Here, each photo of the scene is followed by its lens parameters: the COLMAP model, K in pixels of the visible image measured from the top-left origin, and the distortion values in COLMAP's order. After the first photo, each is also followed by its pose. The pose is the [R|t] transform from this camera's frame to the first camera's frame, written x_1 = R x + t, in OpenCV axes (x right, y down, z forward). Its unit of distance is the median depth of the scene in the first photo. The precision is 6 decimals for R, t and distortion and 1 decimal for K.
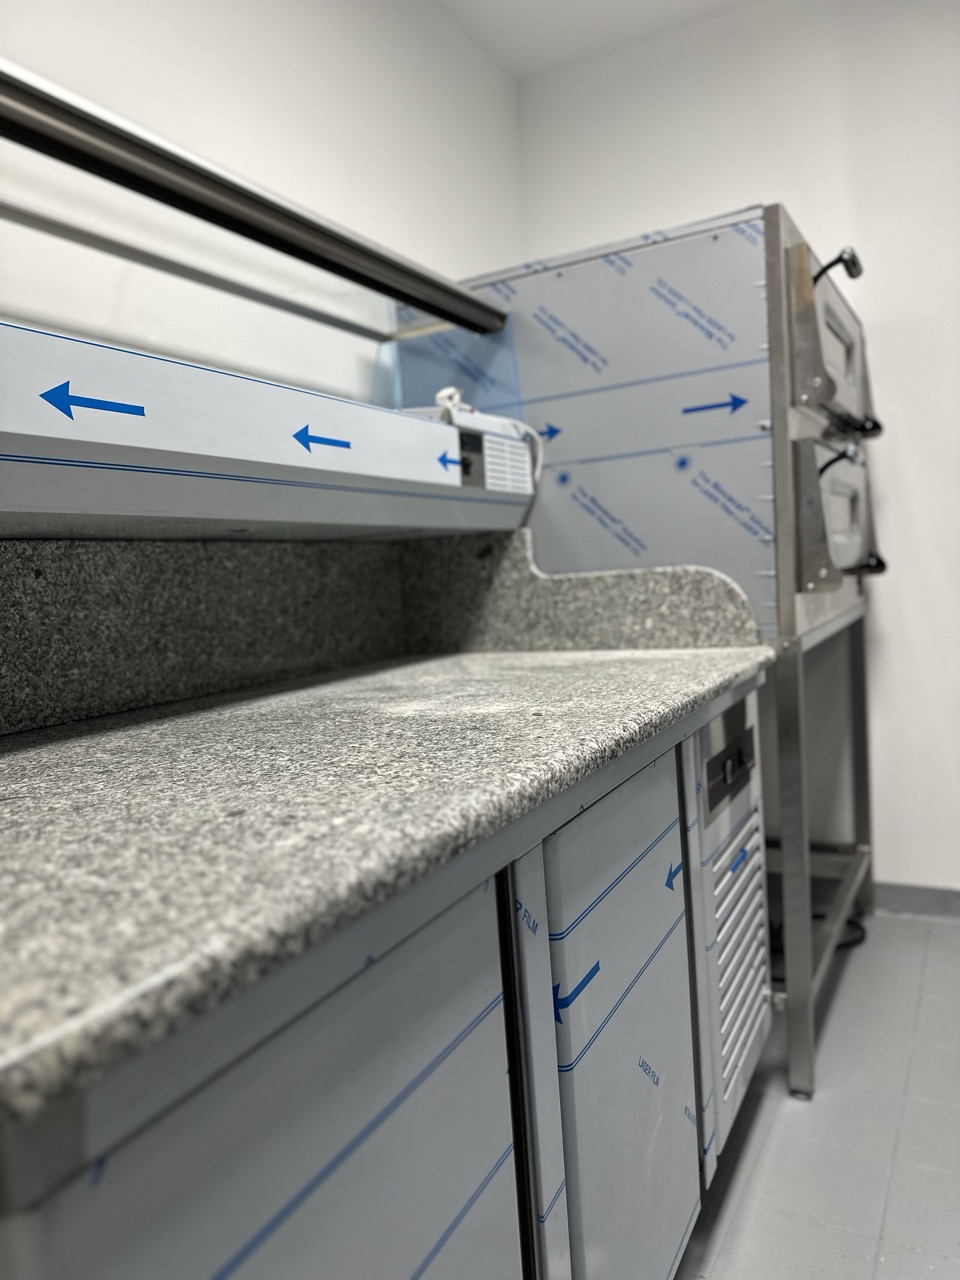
lens RADIAL K [[915.7, 0, 478.7], [0, 915.7, 631.2], [0, 0, 1]] dist [0.082446, -0.020820]
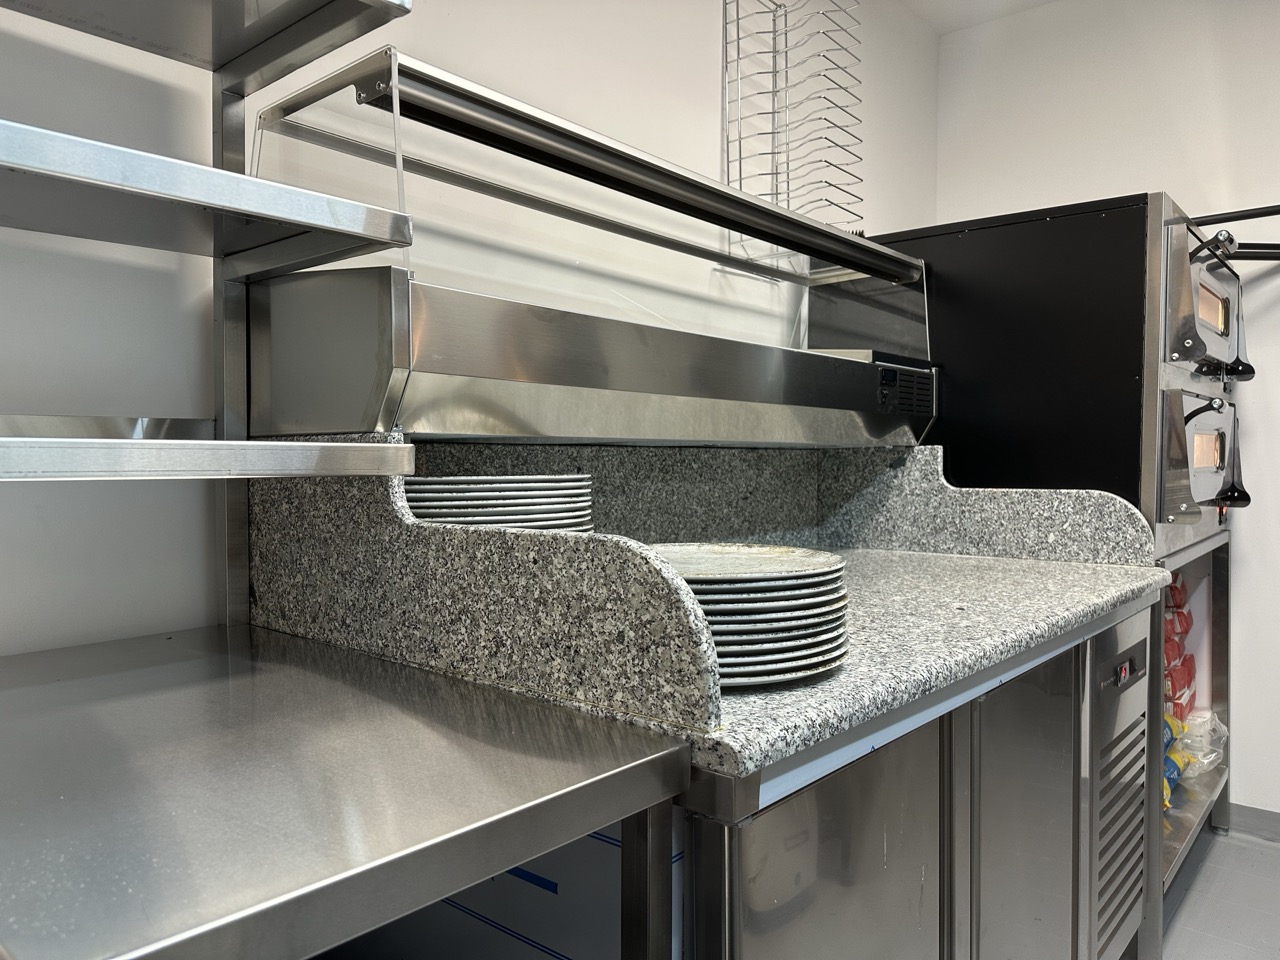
lens RADIAL K [[915.7, 0, 631.3], [0, 915.7, 482.7], [0, 0, 1]] dist [0.082446, -0.020820]
pose [[0.972453, 0.068591, -0.222778, -0.070747], [-0.074633, 0.997034, -0.018807, -0.017925], [0.220827, 0.034915, 0.974688, -0.249735]]
